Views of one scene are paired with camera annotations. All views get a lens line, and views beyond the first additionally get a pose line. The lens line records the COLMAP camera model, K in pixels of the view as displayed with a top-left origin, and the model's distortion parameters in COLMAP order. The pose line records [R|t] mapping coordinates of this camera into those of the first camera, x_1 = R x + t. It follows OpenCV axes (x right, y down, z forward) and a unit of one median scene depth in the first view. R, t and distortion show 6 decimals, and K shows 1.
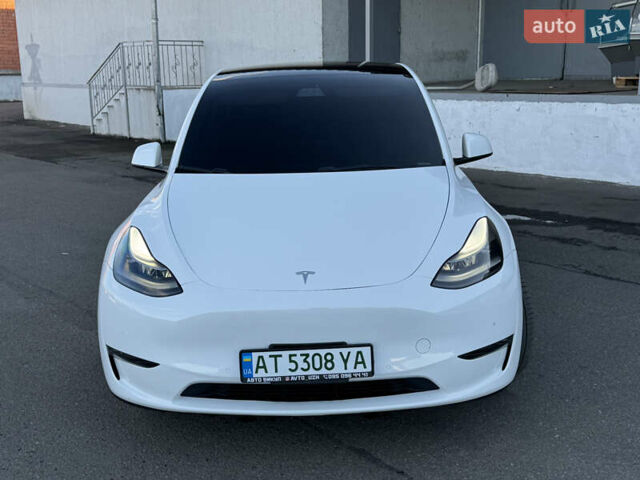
lens RADIAL K [[686.6, 0, 320.0], [0, 686.6, 240.0], [0, 0, 1]] dist [0.147614, -0.297621]
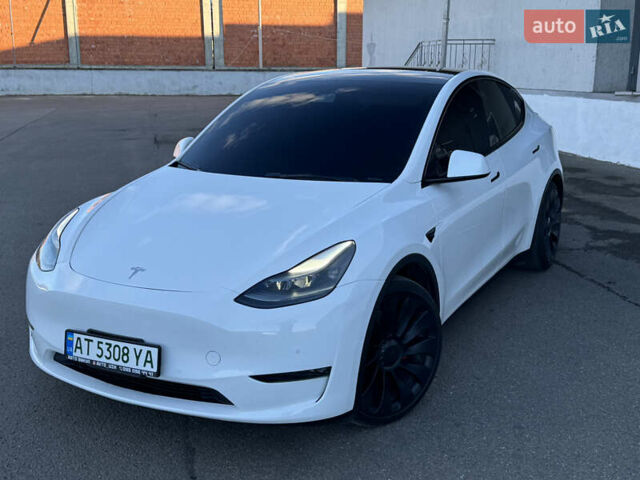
lens RADIAL K [[662.6, 0, 320.0], [0, 662.6, 240.0], [0, 0, 1]] dist [0.142361, -0.310455]
pose [[0.892718, 0.126299, -0.432555, 0.701149], [-0.120692, 0.991863, 0.040522, -0.076221], [0.434153, 0.016031, 0.900696, 0.198297]]
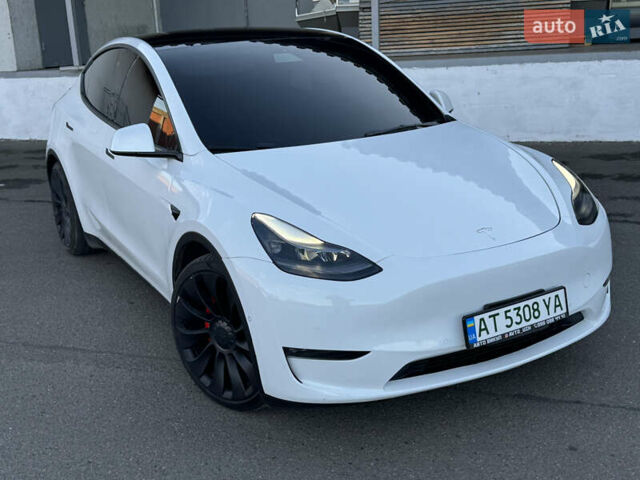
lens RADIAL K [[686.6, 0, 320.0], [0, 686.6, 240.0], [0, 0, 1]] dist [0.147614, -0.297621]
pose [[0.876141, -0.148623, 0.458572, -0.717801], [0.135570, 0.988859, 0.061472, -0.032462], [-0.462599, 0.008311, 0.886529, 0.237341]]
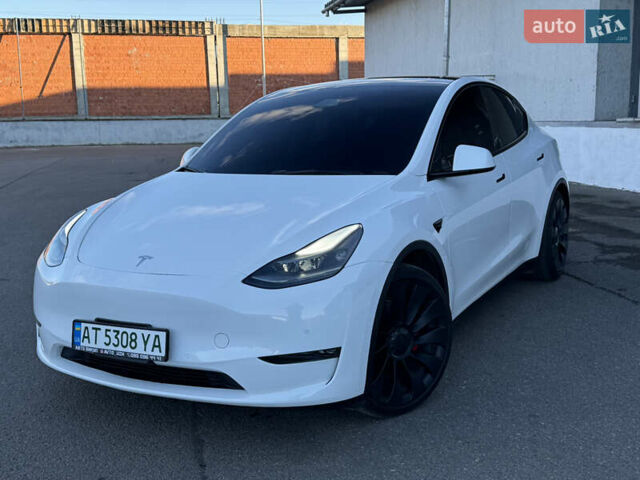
lens RADIAL K [[662.6, 0, 320.0], [0, 662.6, 240.0], [0, 0, 1]] dist [0.142361, -0.310455]
pose [[0.890532, 0.081038, -0.447644, 0.709022], [-0.100938, 0.994677, -0.020735, 0.015706], [0.443581, 0.063649, 0.893971, 0.202877]]
